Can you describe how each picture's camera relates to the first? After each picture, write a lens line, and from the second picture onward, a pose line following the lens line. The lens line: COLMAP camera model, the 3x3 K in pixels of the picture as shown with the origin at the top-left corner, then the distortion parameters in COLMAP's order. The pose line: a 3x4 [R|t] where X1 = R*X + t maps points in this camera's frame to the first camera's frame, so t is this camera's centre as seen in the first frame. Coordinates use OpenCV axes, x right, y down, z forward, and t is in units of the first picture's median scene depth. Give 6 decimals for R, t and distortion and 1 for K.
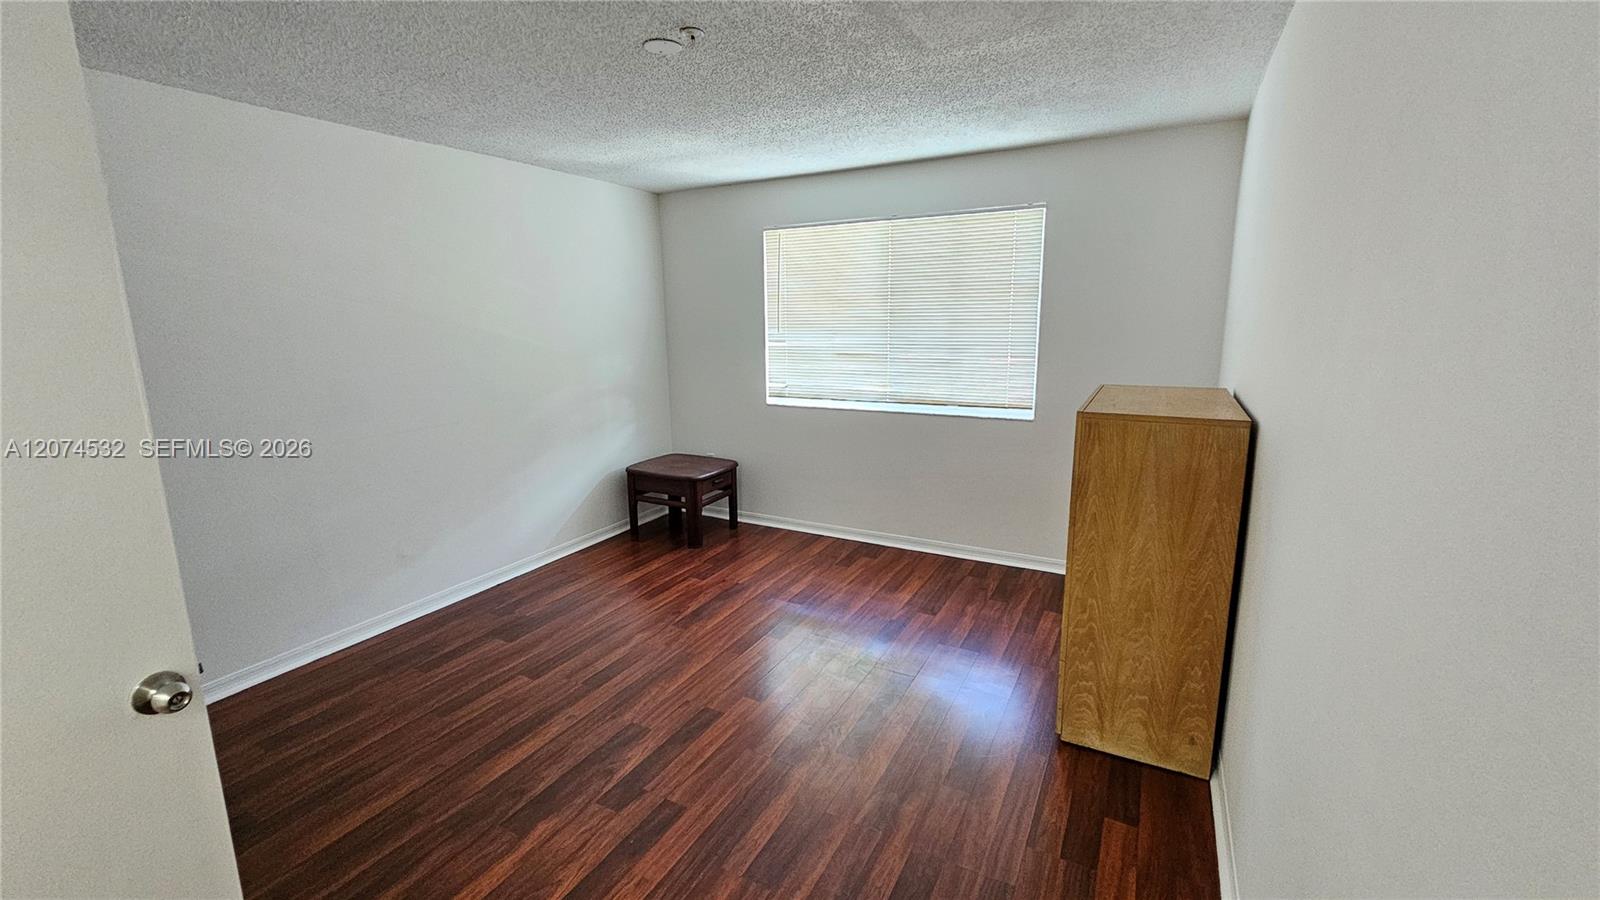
lens RADIAL K [[655.7, 0, 797.4], [0, 655.7, 443.4], [0, 0, 1]] dist [0.004702, -0.000160]
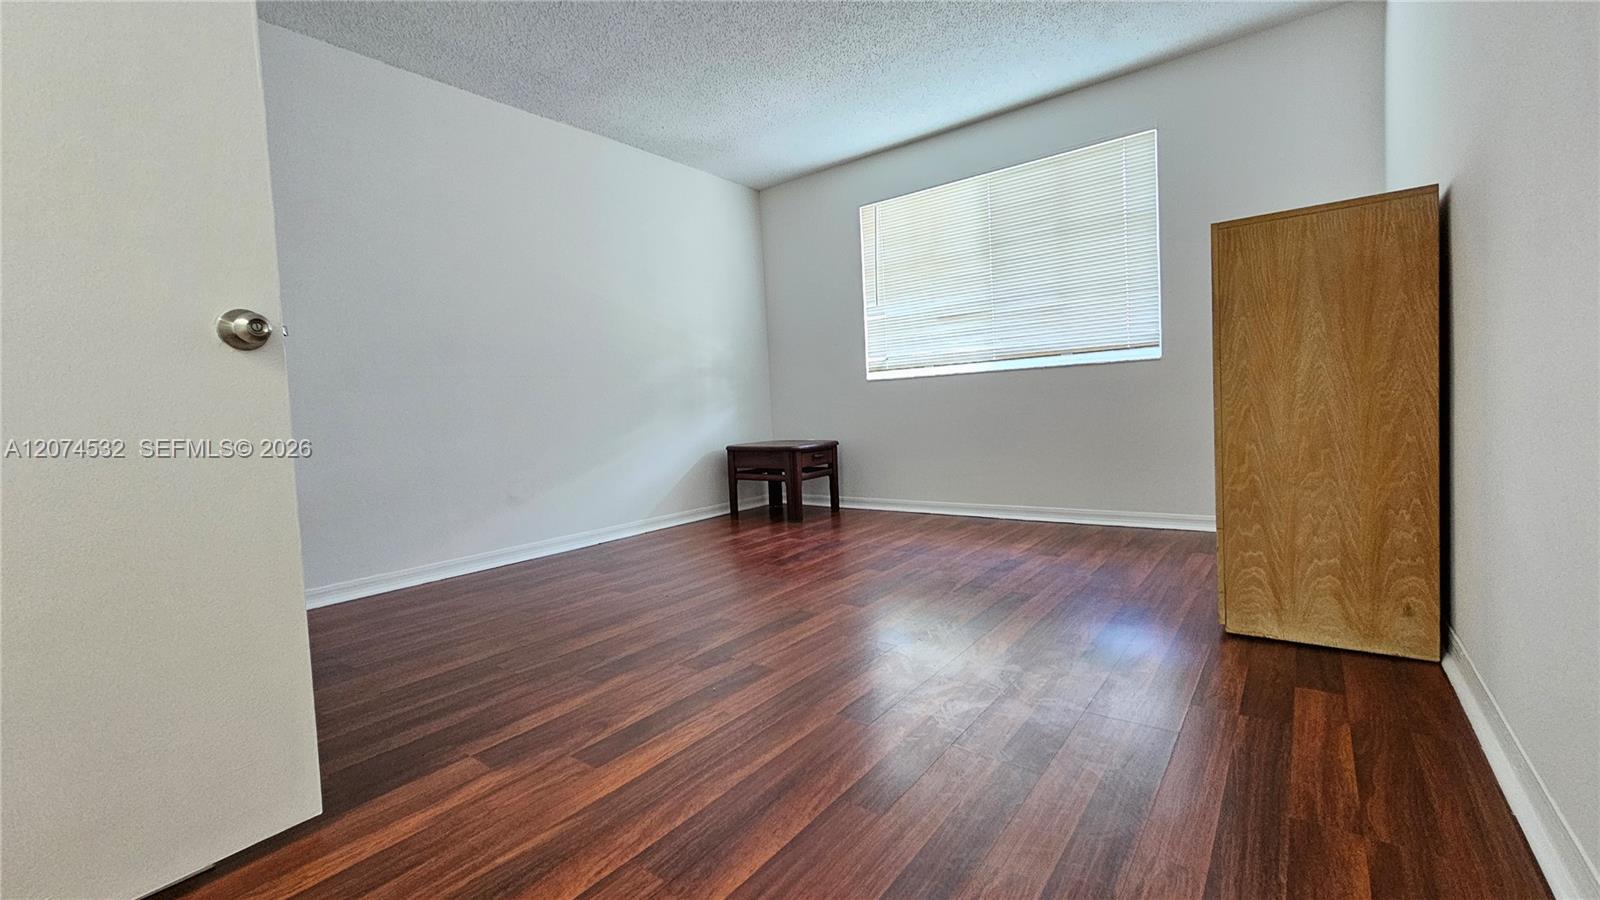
lens RADIAL K [[655.7, 0, 801.8], [0, 655.7, 446.0], [0, 0, 1]] dist [0.004702, -0.000160]
pose [[0.987552, -0.028385, -0.154711, 0.008422], [0.006934, 0.990482, -0.137469, 0.248761], [0.157140, 0.134685, 0.978349, 0.062359]]
